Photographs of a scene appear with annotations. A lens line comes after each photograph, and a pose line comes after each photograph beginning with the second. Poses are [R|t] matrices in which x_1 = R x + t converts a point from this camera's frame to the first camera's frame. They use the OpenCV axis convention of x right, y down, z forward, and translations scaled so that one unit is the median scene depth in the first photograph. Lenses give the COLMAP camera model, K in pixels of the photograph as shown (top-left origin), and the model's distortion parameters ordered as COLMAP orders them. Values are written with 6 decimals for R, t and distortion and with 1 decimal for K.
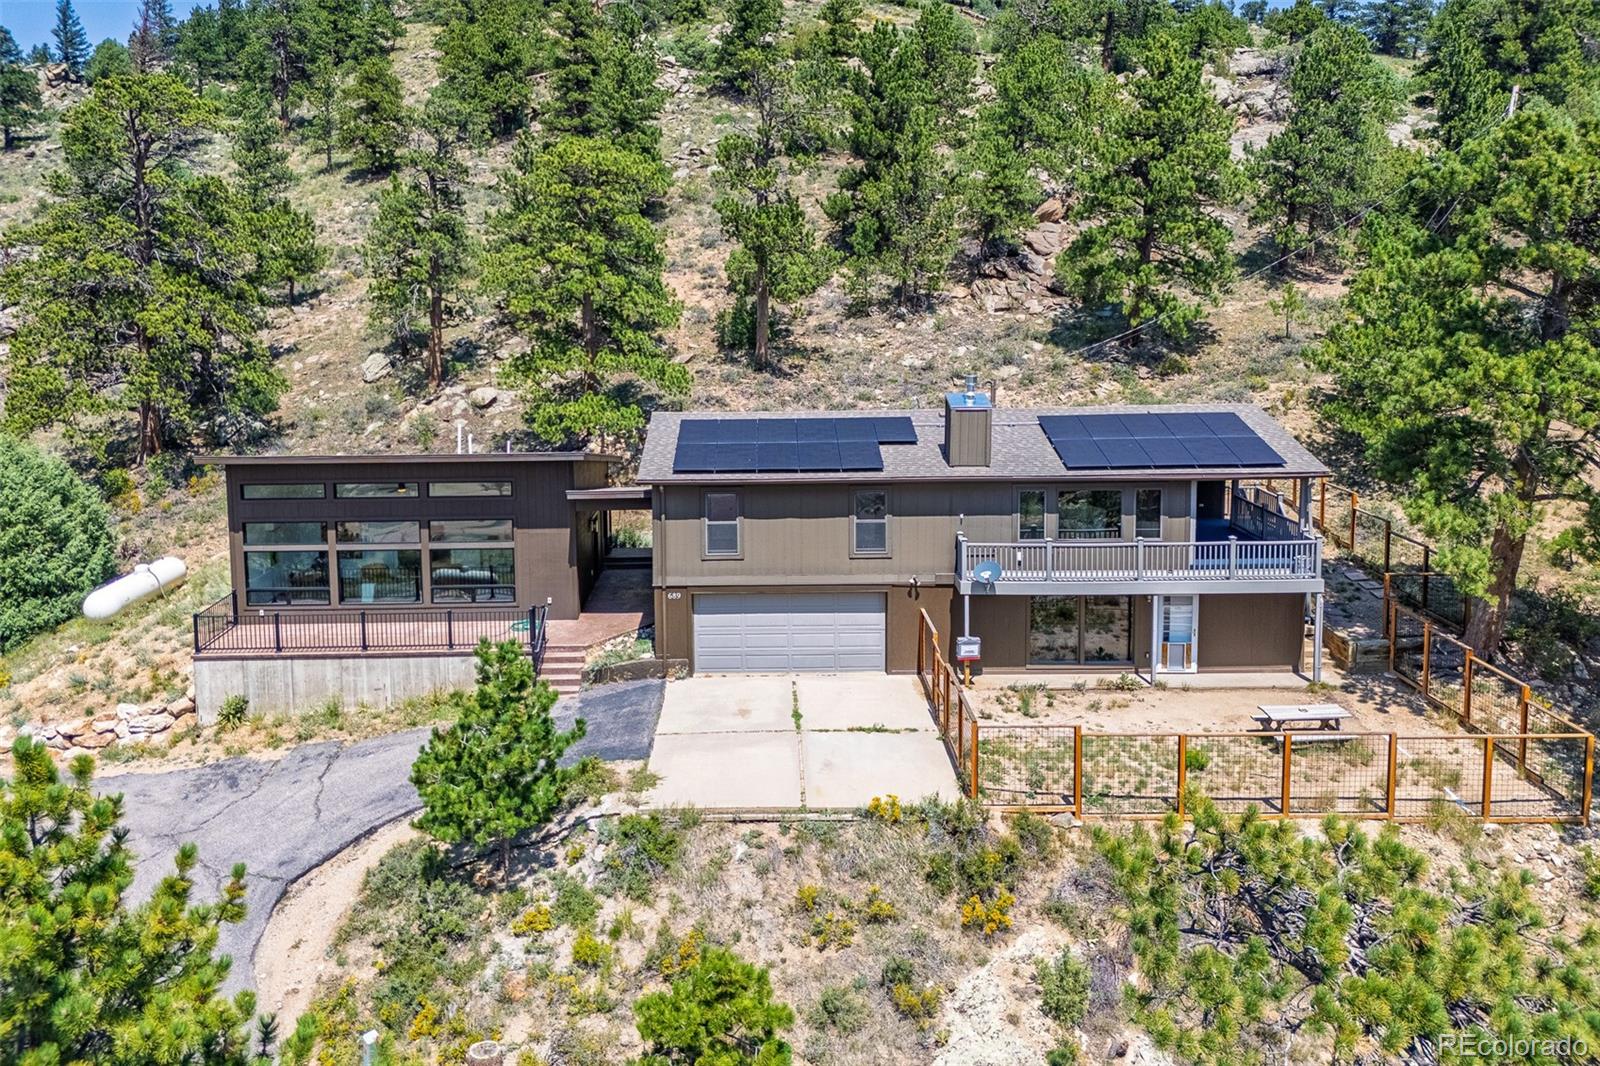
lens RADIAL K [[1172.9, 0, 764.9], [0, 1172.9, 491.6], [0, 0, 1]] dist [0.071303, -0.071646]
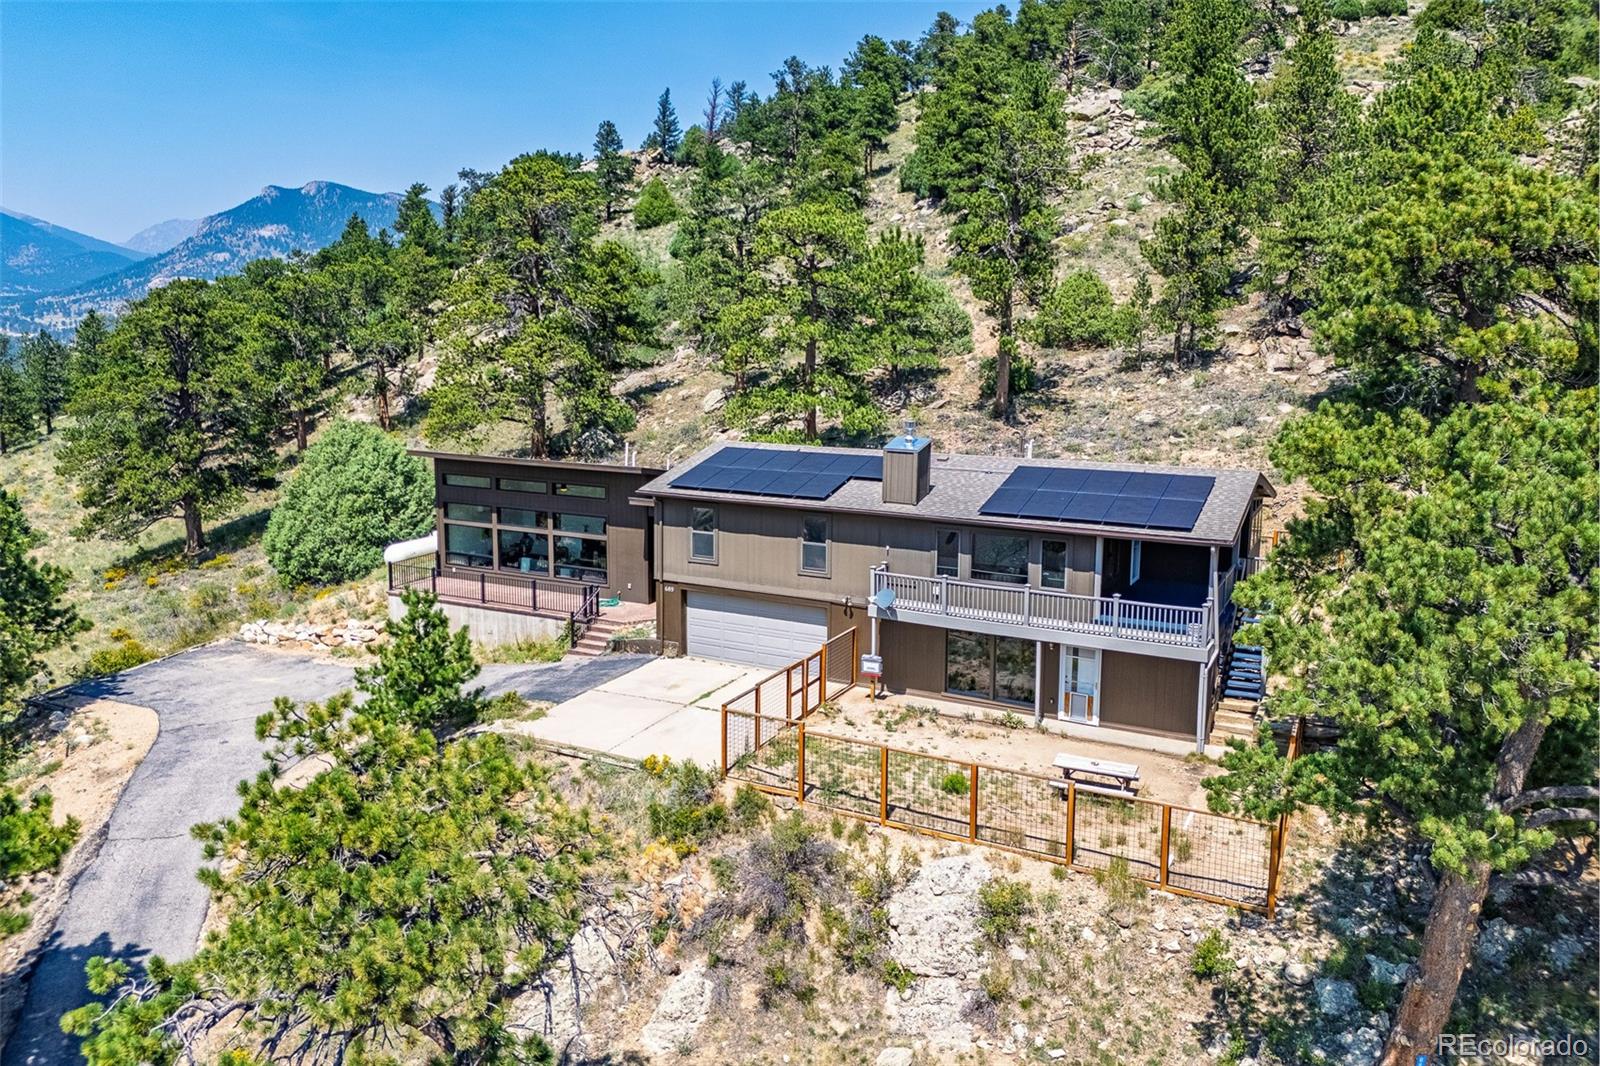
lens RADIAL K [[1172.9, 0, 810.0], [0, 1172.9, 513.0], [0, 0, 1]] dist [0.071303, -0.071646]
pose [[0.888753, 0.091589, -0.449143, 0.584742], [-0.101382, 0.994845, 0.002255, -0.006763], [0.447034, 0.043531, 0.893457, -0.024670]]
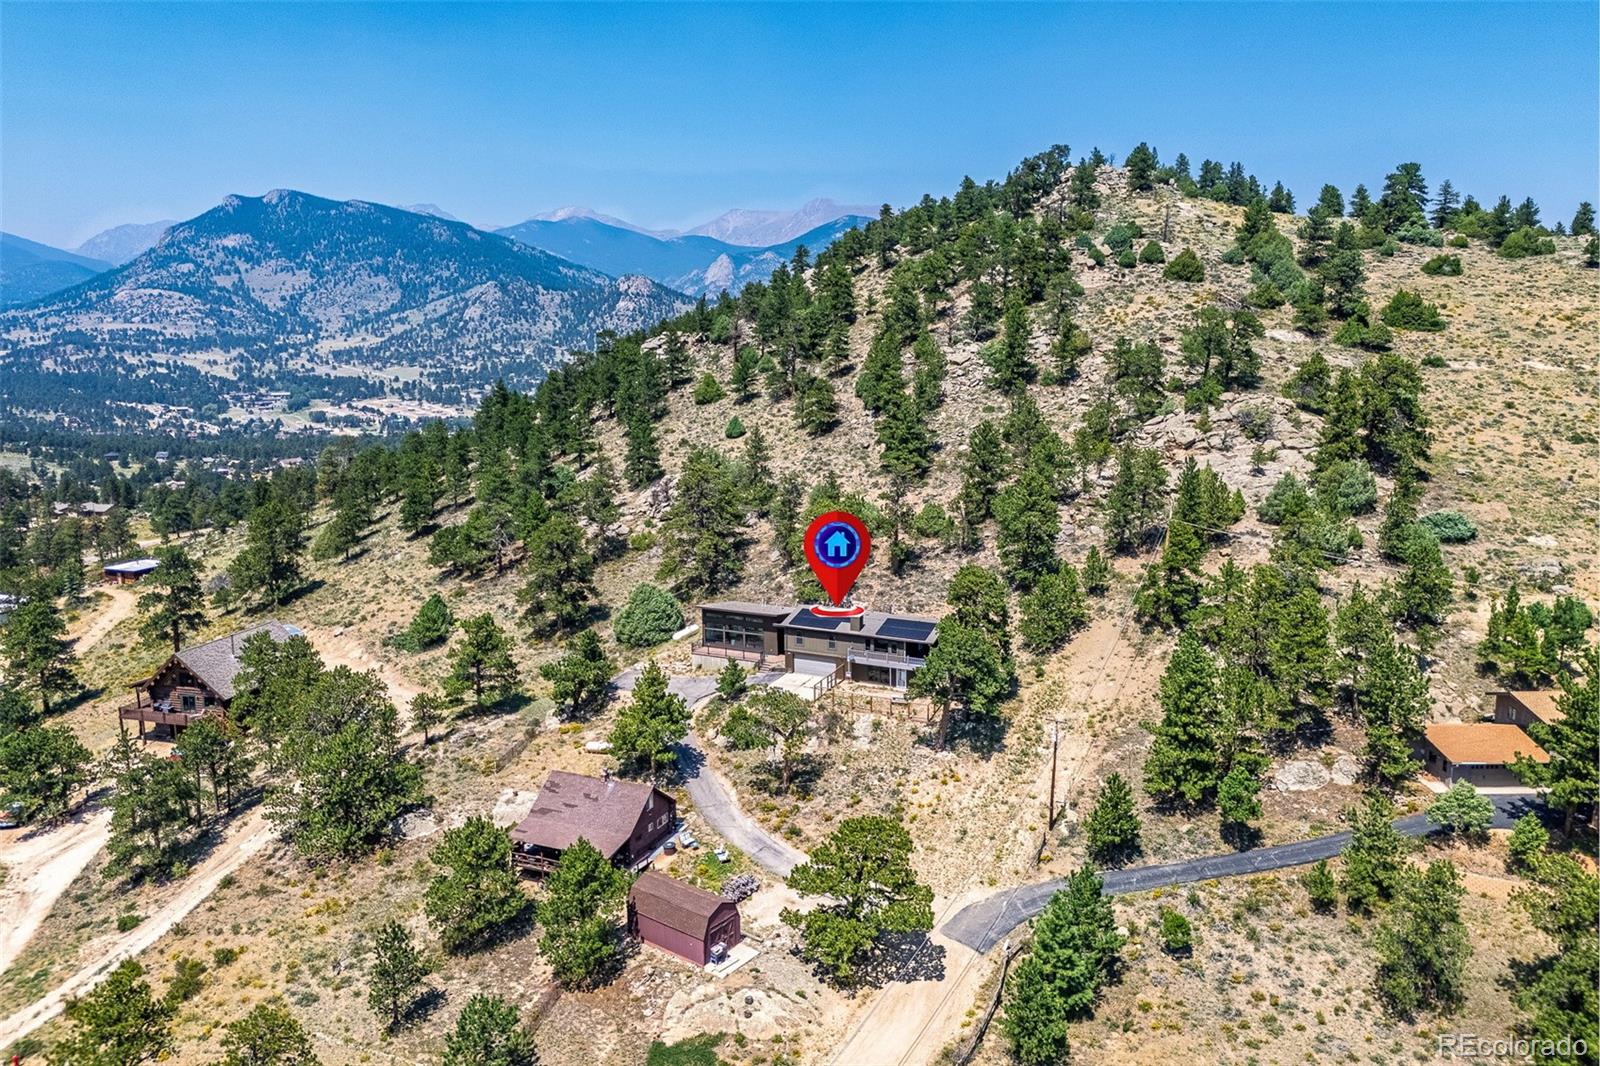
lens RADIAL K [[1172.9, 0, 810.9], [0, 1172.9, 524.5], [0, 0, 1]] dist [0.071303, -0.071646]
pose [[0.902848, 0.079484, -0.422548, 1.709416], [-0.081253, 0.996597, 0.013855, -0.429510], [0.422211, 0.021824, 0.906235, -2.748356]]
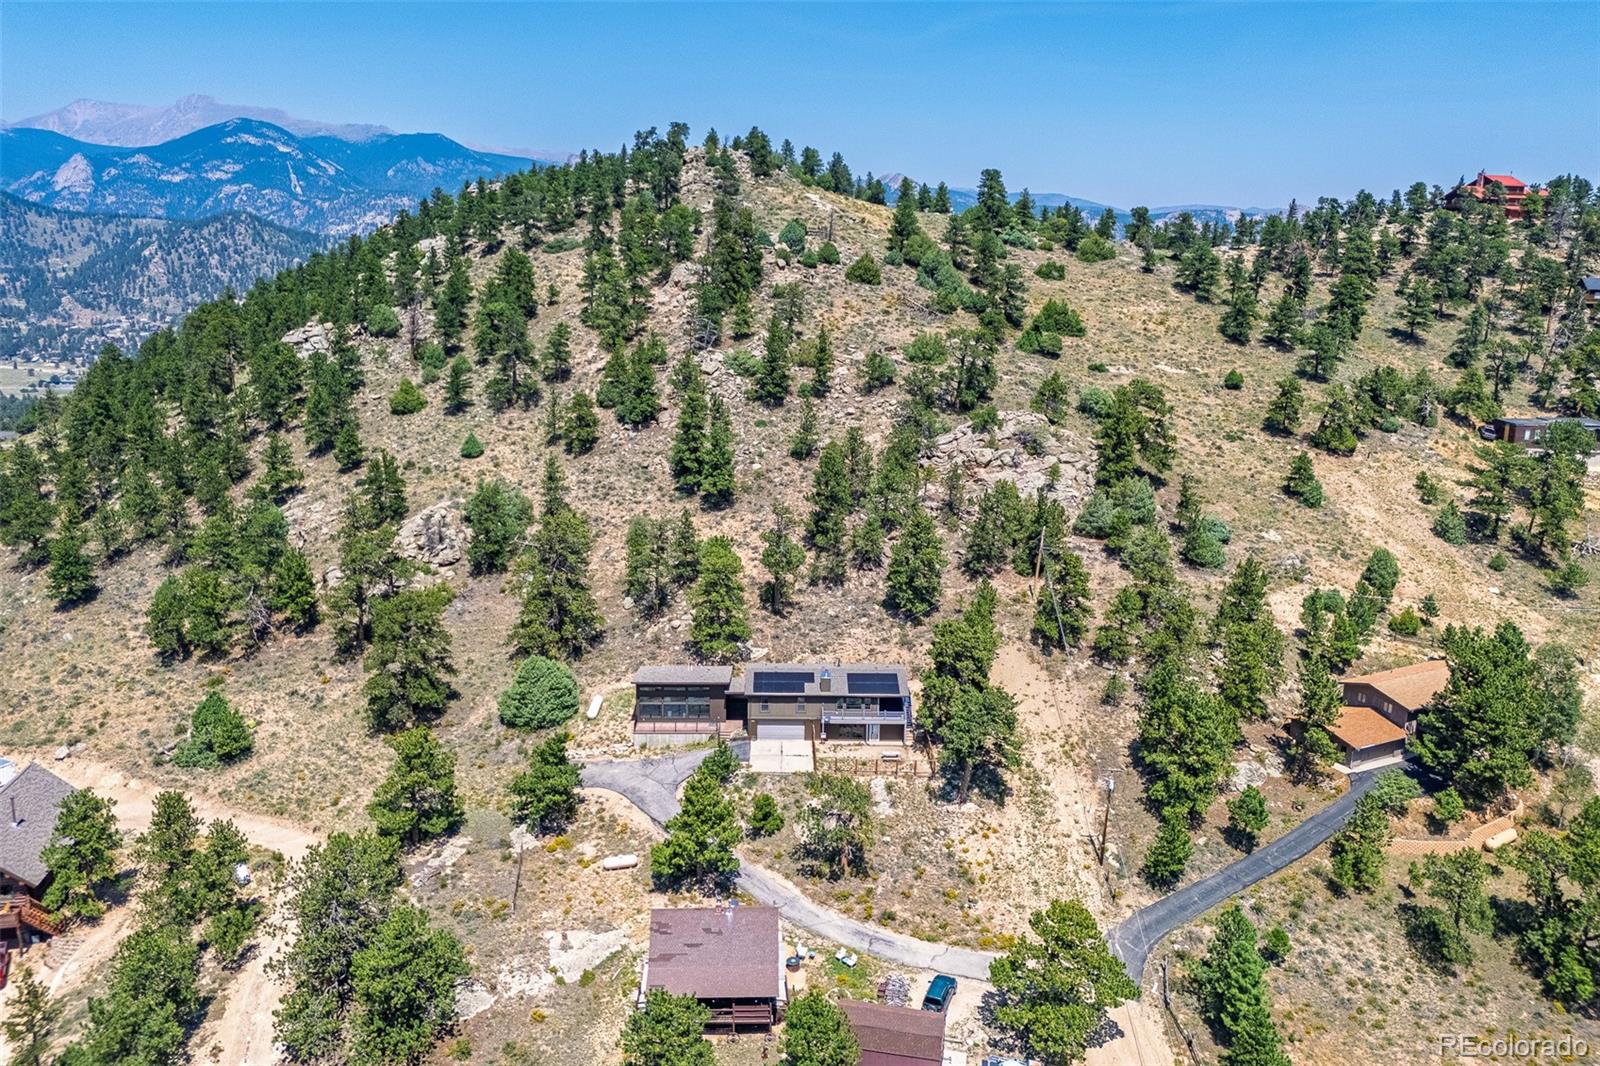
lens RADIAL K [[1172.9, 0, 806.5], [0, 1172.9, 529.9], [0, 0, 1]] dist [0.071303, -0.071646]
pose [[0.999458, 0.022630, 0.023903, -0.003691], [-0.023895, 0.998254, 0.054010, -0.802419], [-0.022639, -0.054551, 0.998254, -3.062630]]
